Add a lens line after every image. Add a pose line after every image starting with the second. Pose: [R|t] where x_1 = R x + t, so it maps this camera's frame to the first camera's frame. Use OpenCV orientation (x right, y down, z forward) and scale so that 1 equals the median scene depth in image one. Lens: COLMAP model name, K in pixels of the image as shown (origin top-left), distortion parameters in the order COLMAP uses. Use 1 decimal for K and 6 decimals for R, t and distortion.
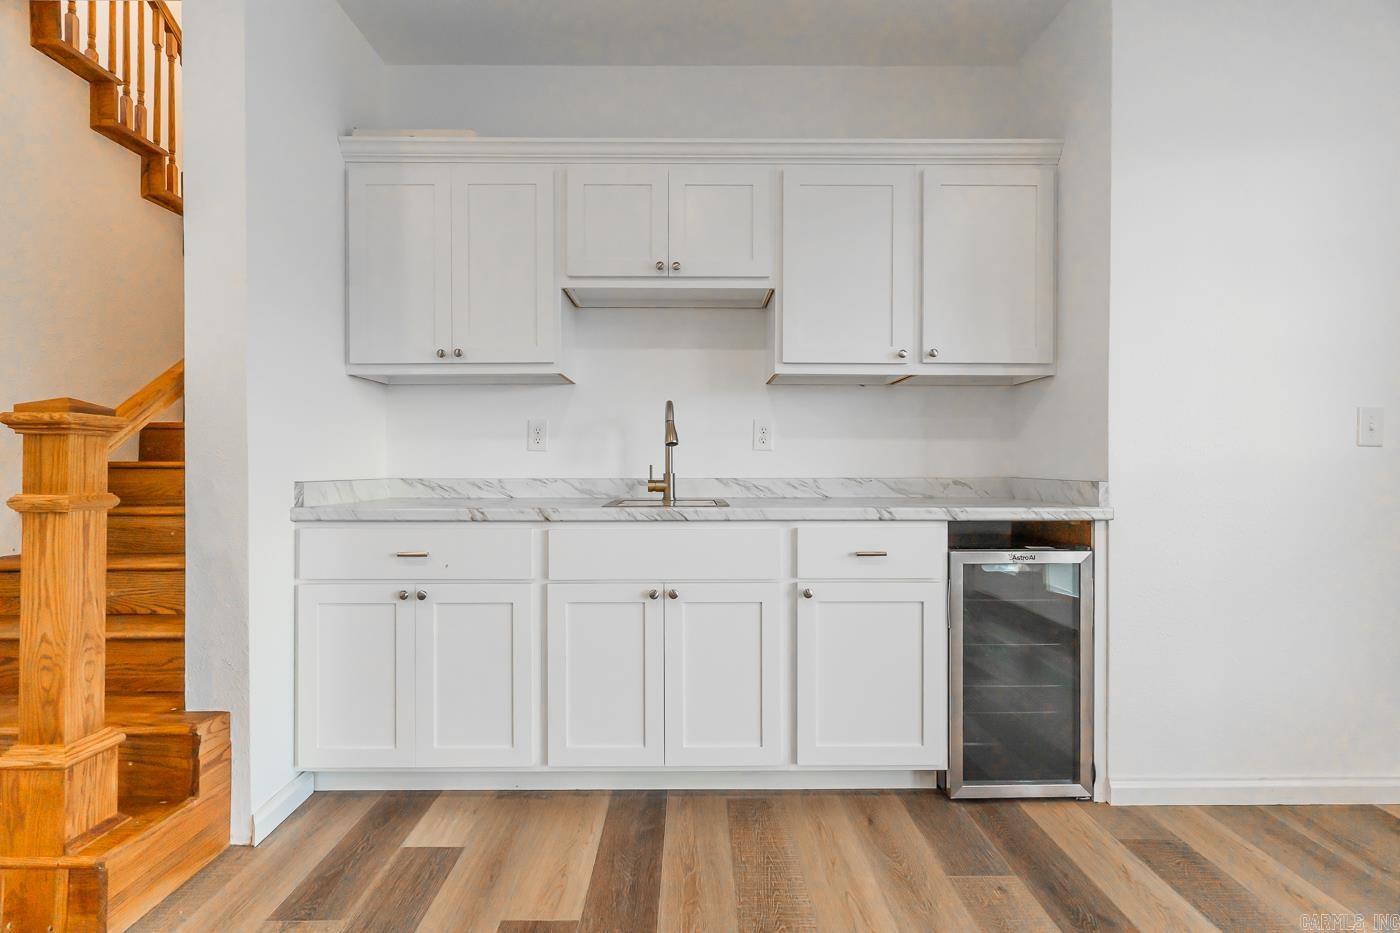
lens RADIAL K [[675.1, 0, 696.8], [0, 675.1, 462.5], [0, 0, 1]] dist [-0.002031, 0.002707]
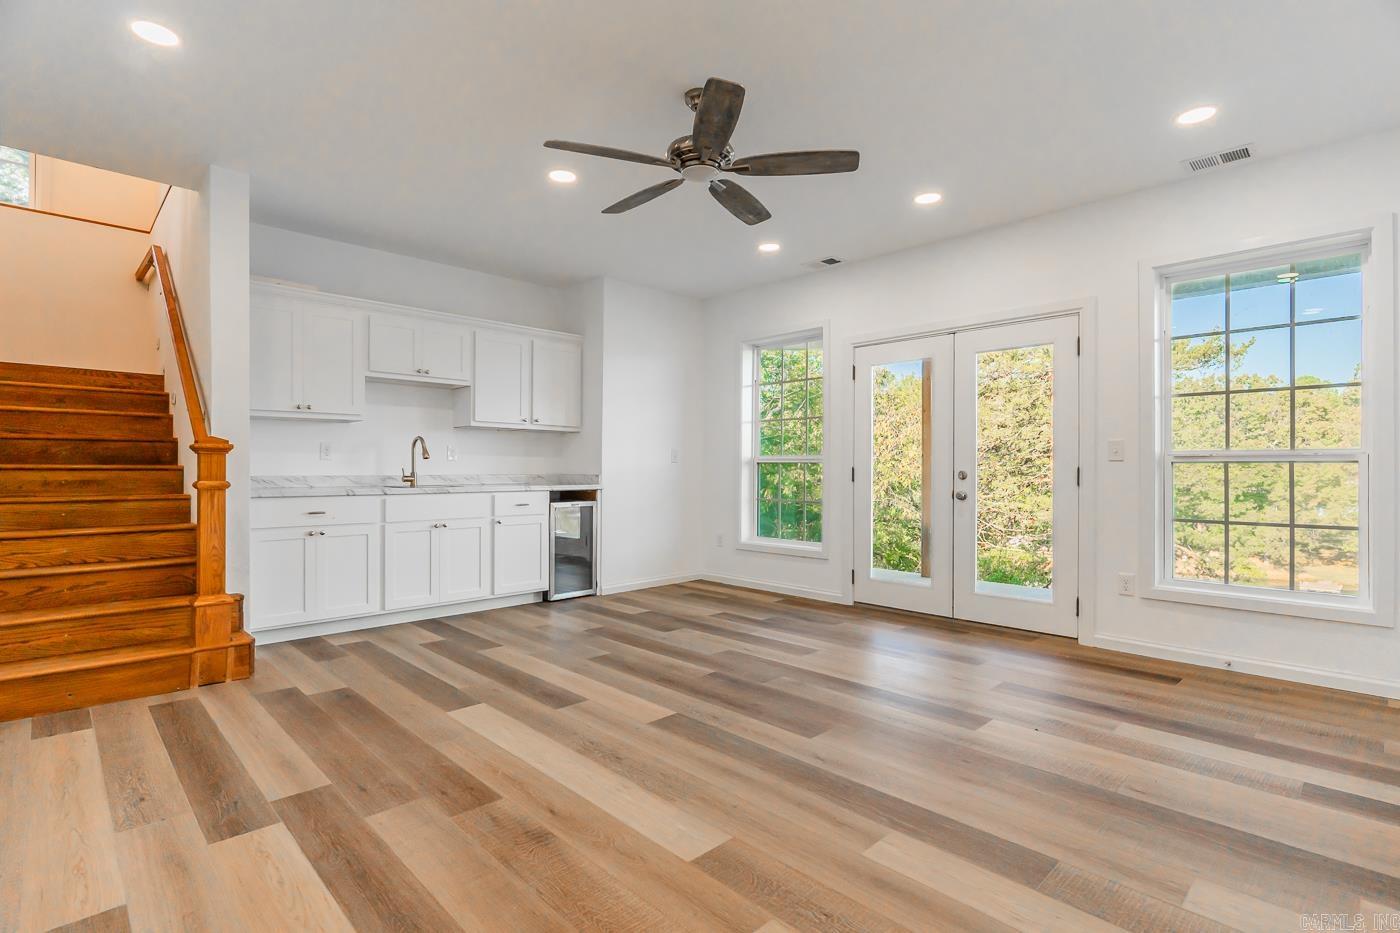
lens RADIAL K [[675.1, 0, 703.7], [0, 675.1, 462.3], [0, 0, 1]] dist [-0.002031, 0.002707]
pose [[0.714011, 0.008919, 0.700077, -0.966353], [-0.005207, 0.999959, -0.007429, -0.004043], [-0.700115, 0.001659, 0.714028, -1.181915]]
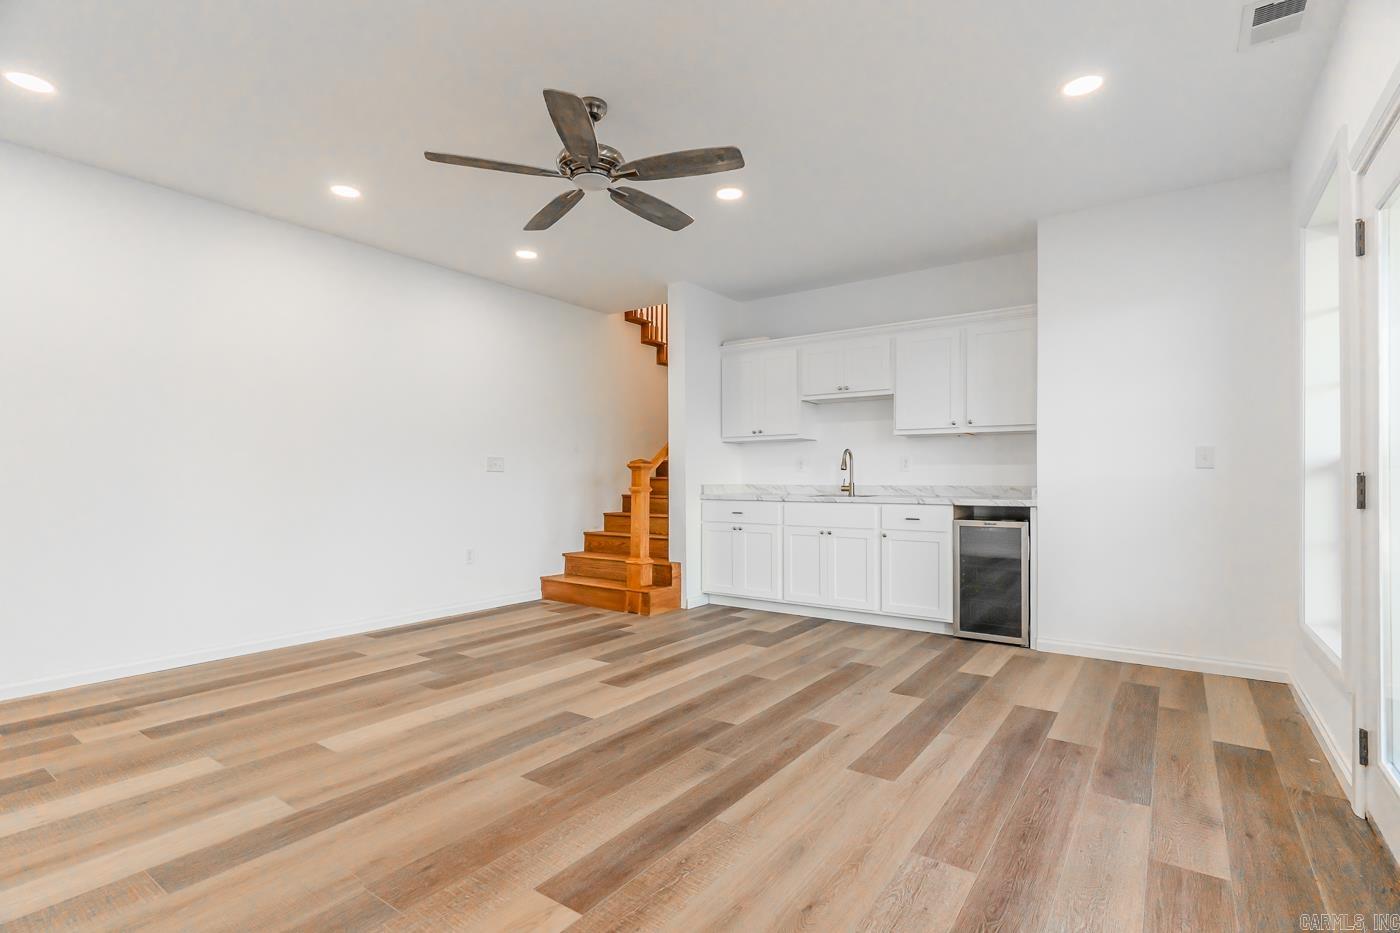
lens RADIAL K [[675.1, 0, 698.5], [0, 675.1, 468.5], [0, 0, 1]] dist [-0.002031, 0.002707]
pose [[0.811483, -0.007999, -0.584322, 0.954512], [0.001357, 0.999929, -0.011804, -0.004741], [0.584375, 0.008786, 0.811436, -1.174809]]
